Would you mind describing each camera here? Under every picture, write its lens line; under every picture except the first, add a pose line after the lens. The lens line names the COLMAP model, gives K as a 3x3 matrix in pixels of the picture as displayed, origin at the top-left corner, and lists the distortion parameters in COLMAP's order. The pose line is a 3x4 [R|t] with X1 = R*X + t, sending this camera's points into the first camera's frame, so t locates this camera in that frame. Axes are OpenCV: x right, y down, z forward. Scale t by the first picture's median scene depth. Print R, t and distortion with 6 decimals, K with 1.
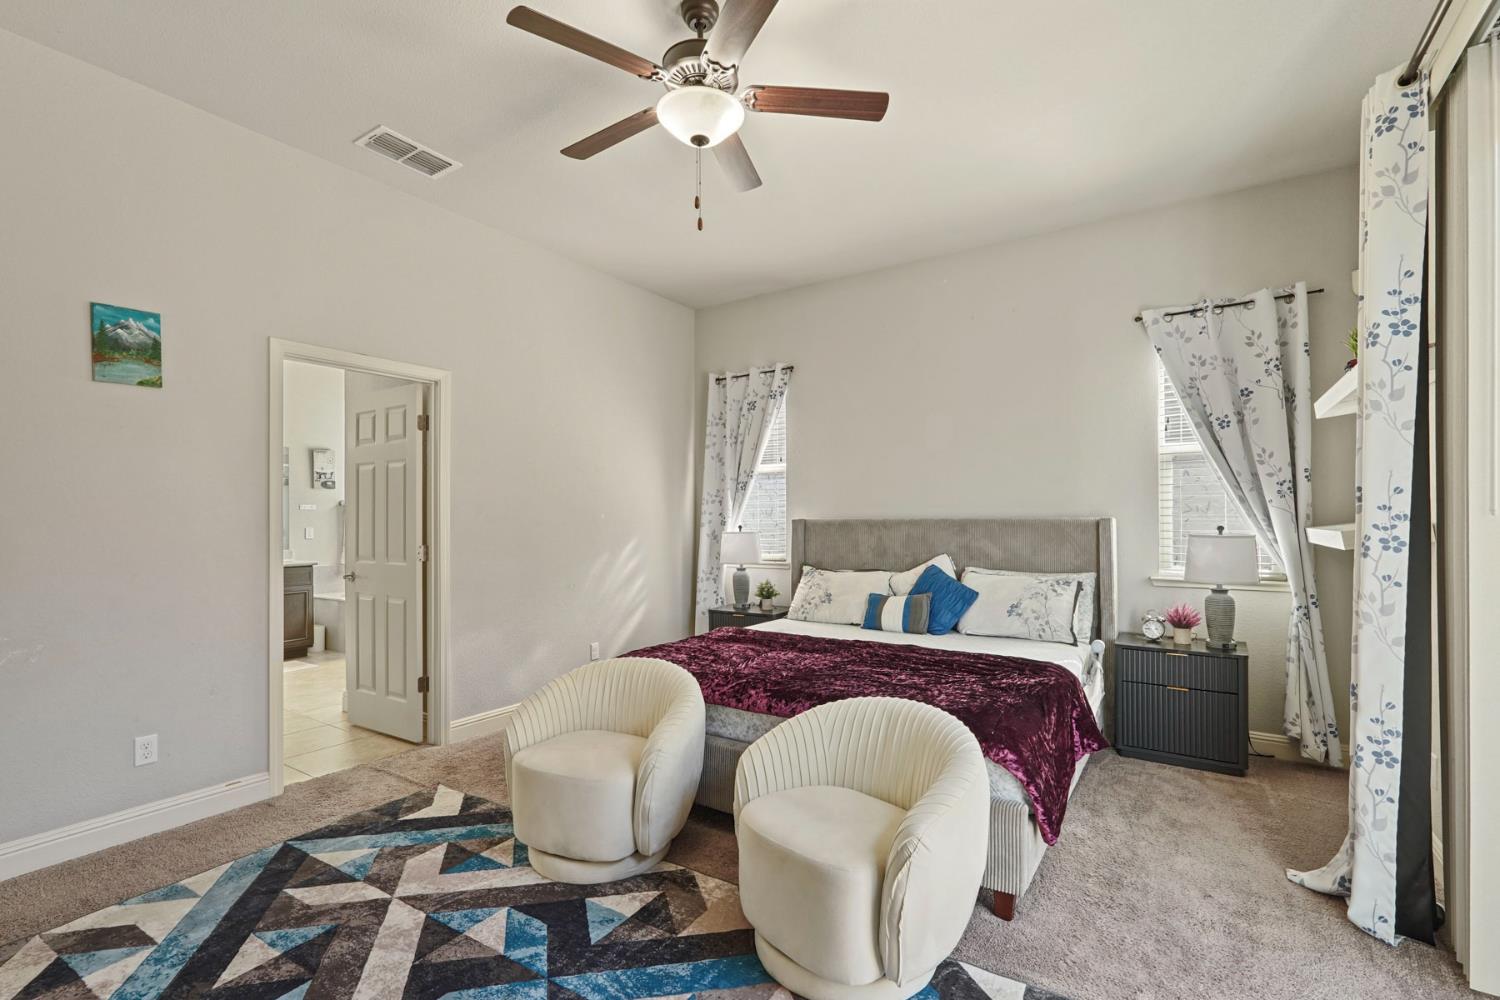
lens RADIAL K [[673.8, 0, 751.2], [0, 673.8, 511.3], [0, 0, 1]] dist [-0.010672, 0.005736]
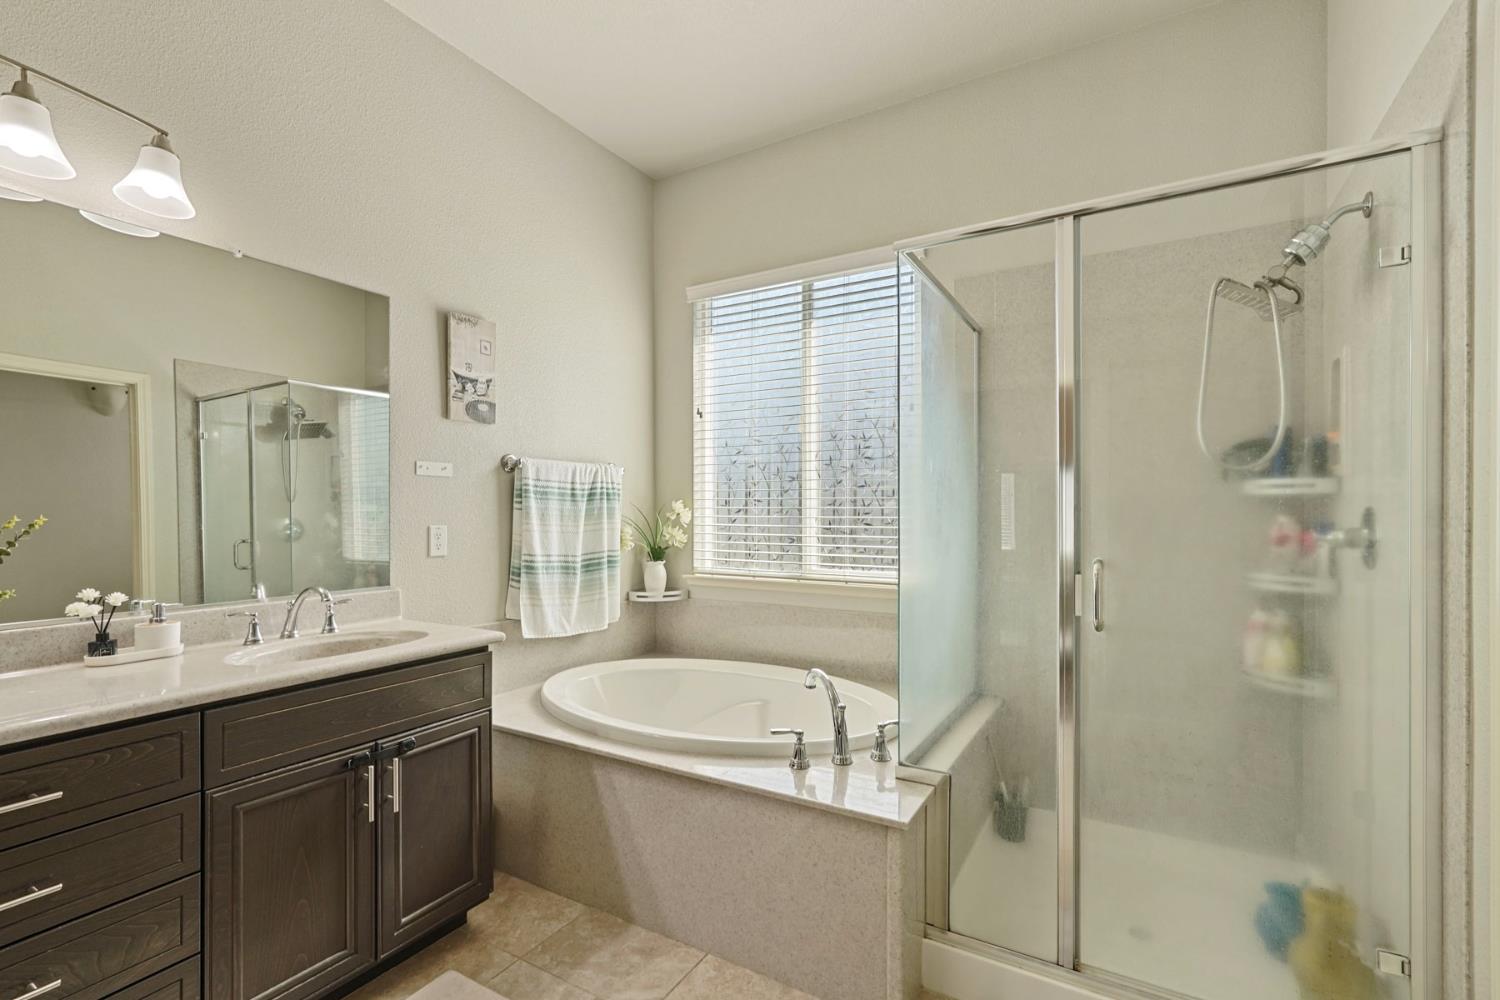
lens RADIAL K [[673.8, 0, 758.8], [0, 673.8, 509.6], [0, 0, 1]] dist [-0.010672, 0.005736]
pose [[0.998643, 0.001246, 0.052056, -0.499856], [-0.001499, 0.999987, 0.004831, 0.014084], [-0.052050, -0.004902, 0.998632, 0.621771]]
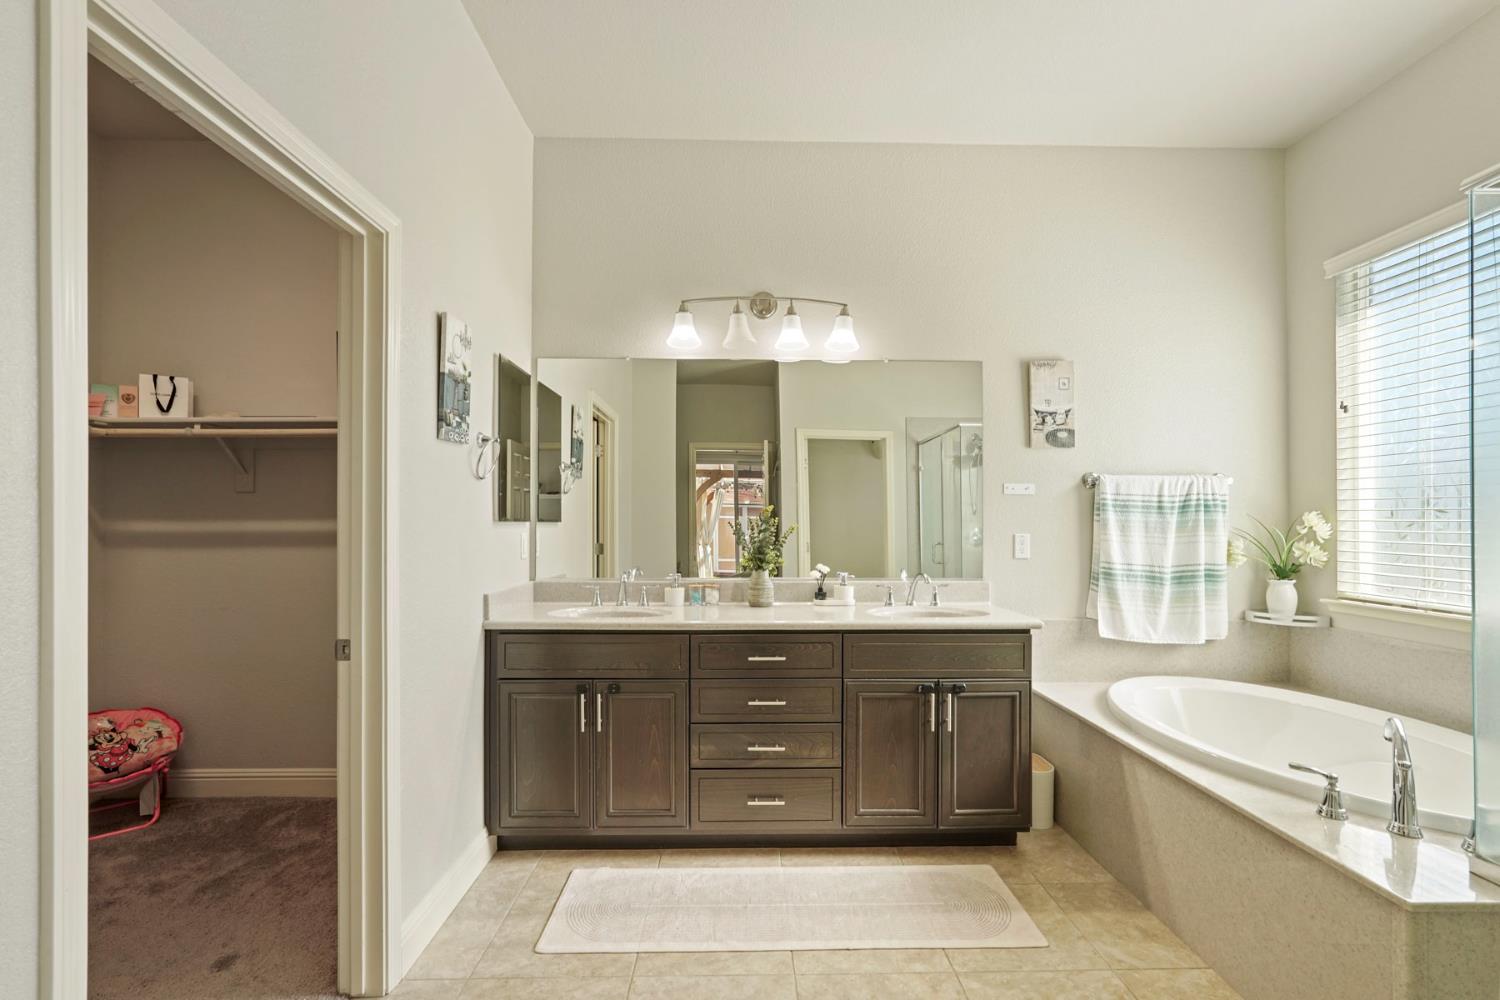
lens RADIAL K [[673.8, 0, 748.8], [0, 673.8, 513.2], [0, 0, 1]] dist [-0.010672, 0.005736]
pose [[0.560204, -0.004727, -0.828341, -0.380626], [0.000864, 0.999987, -0.005123, 0.012877], [0.828354, 0.002154, 0.560201, 0.585603]]
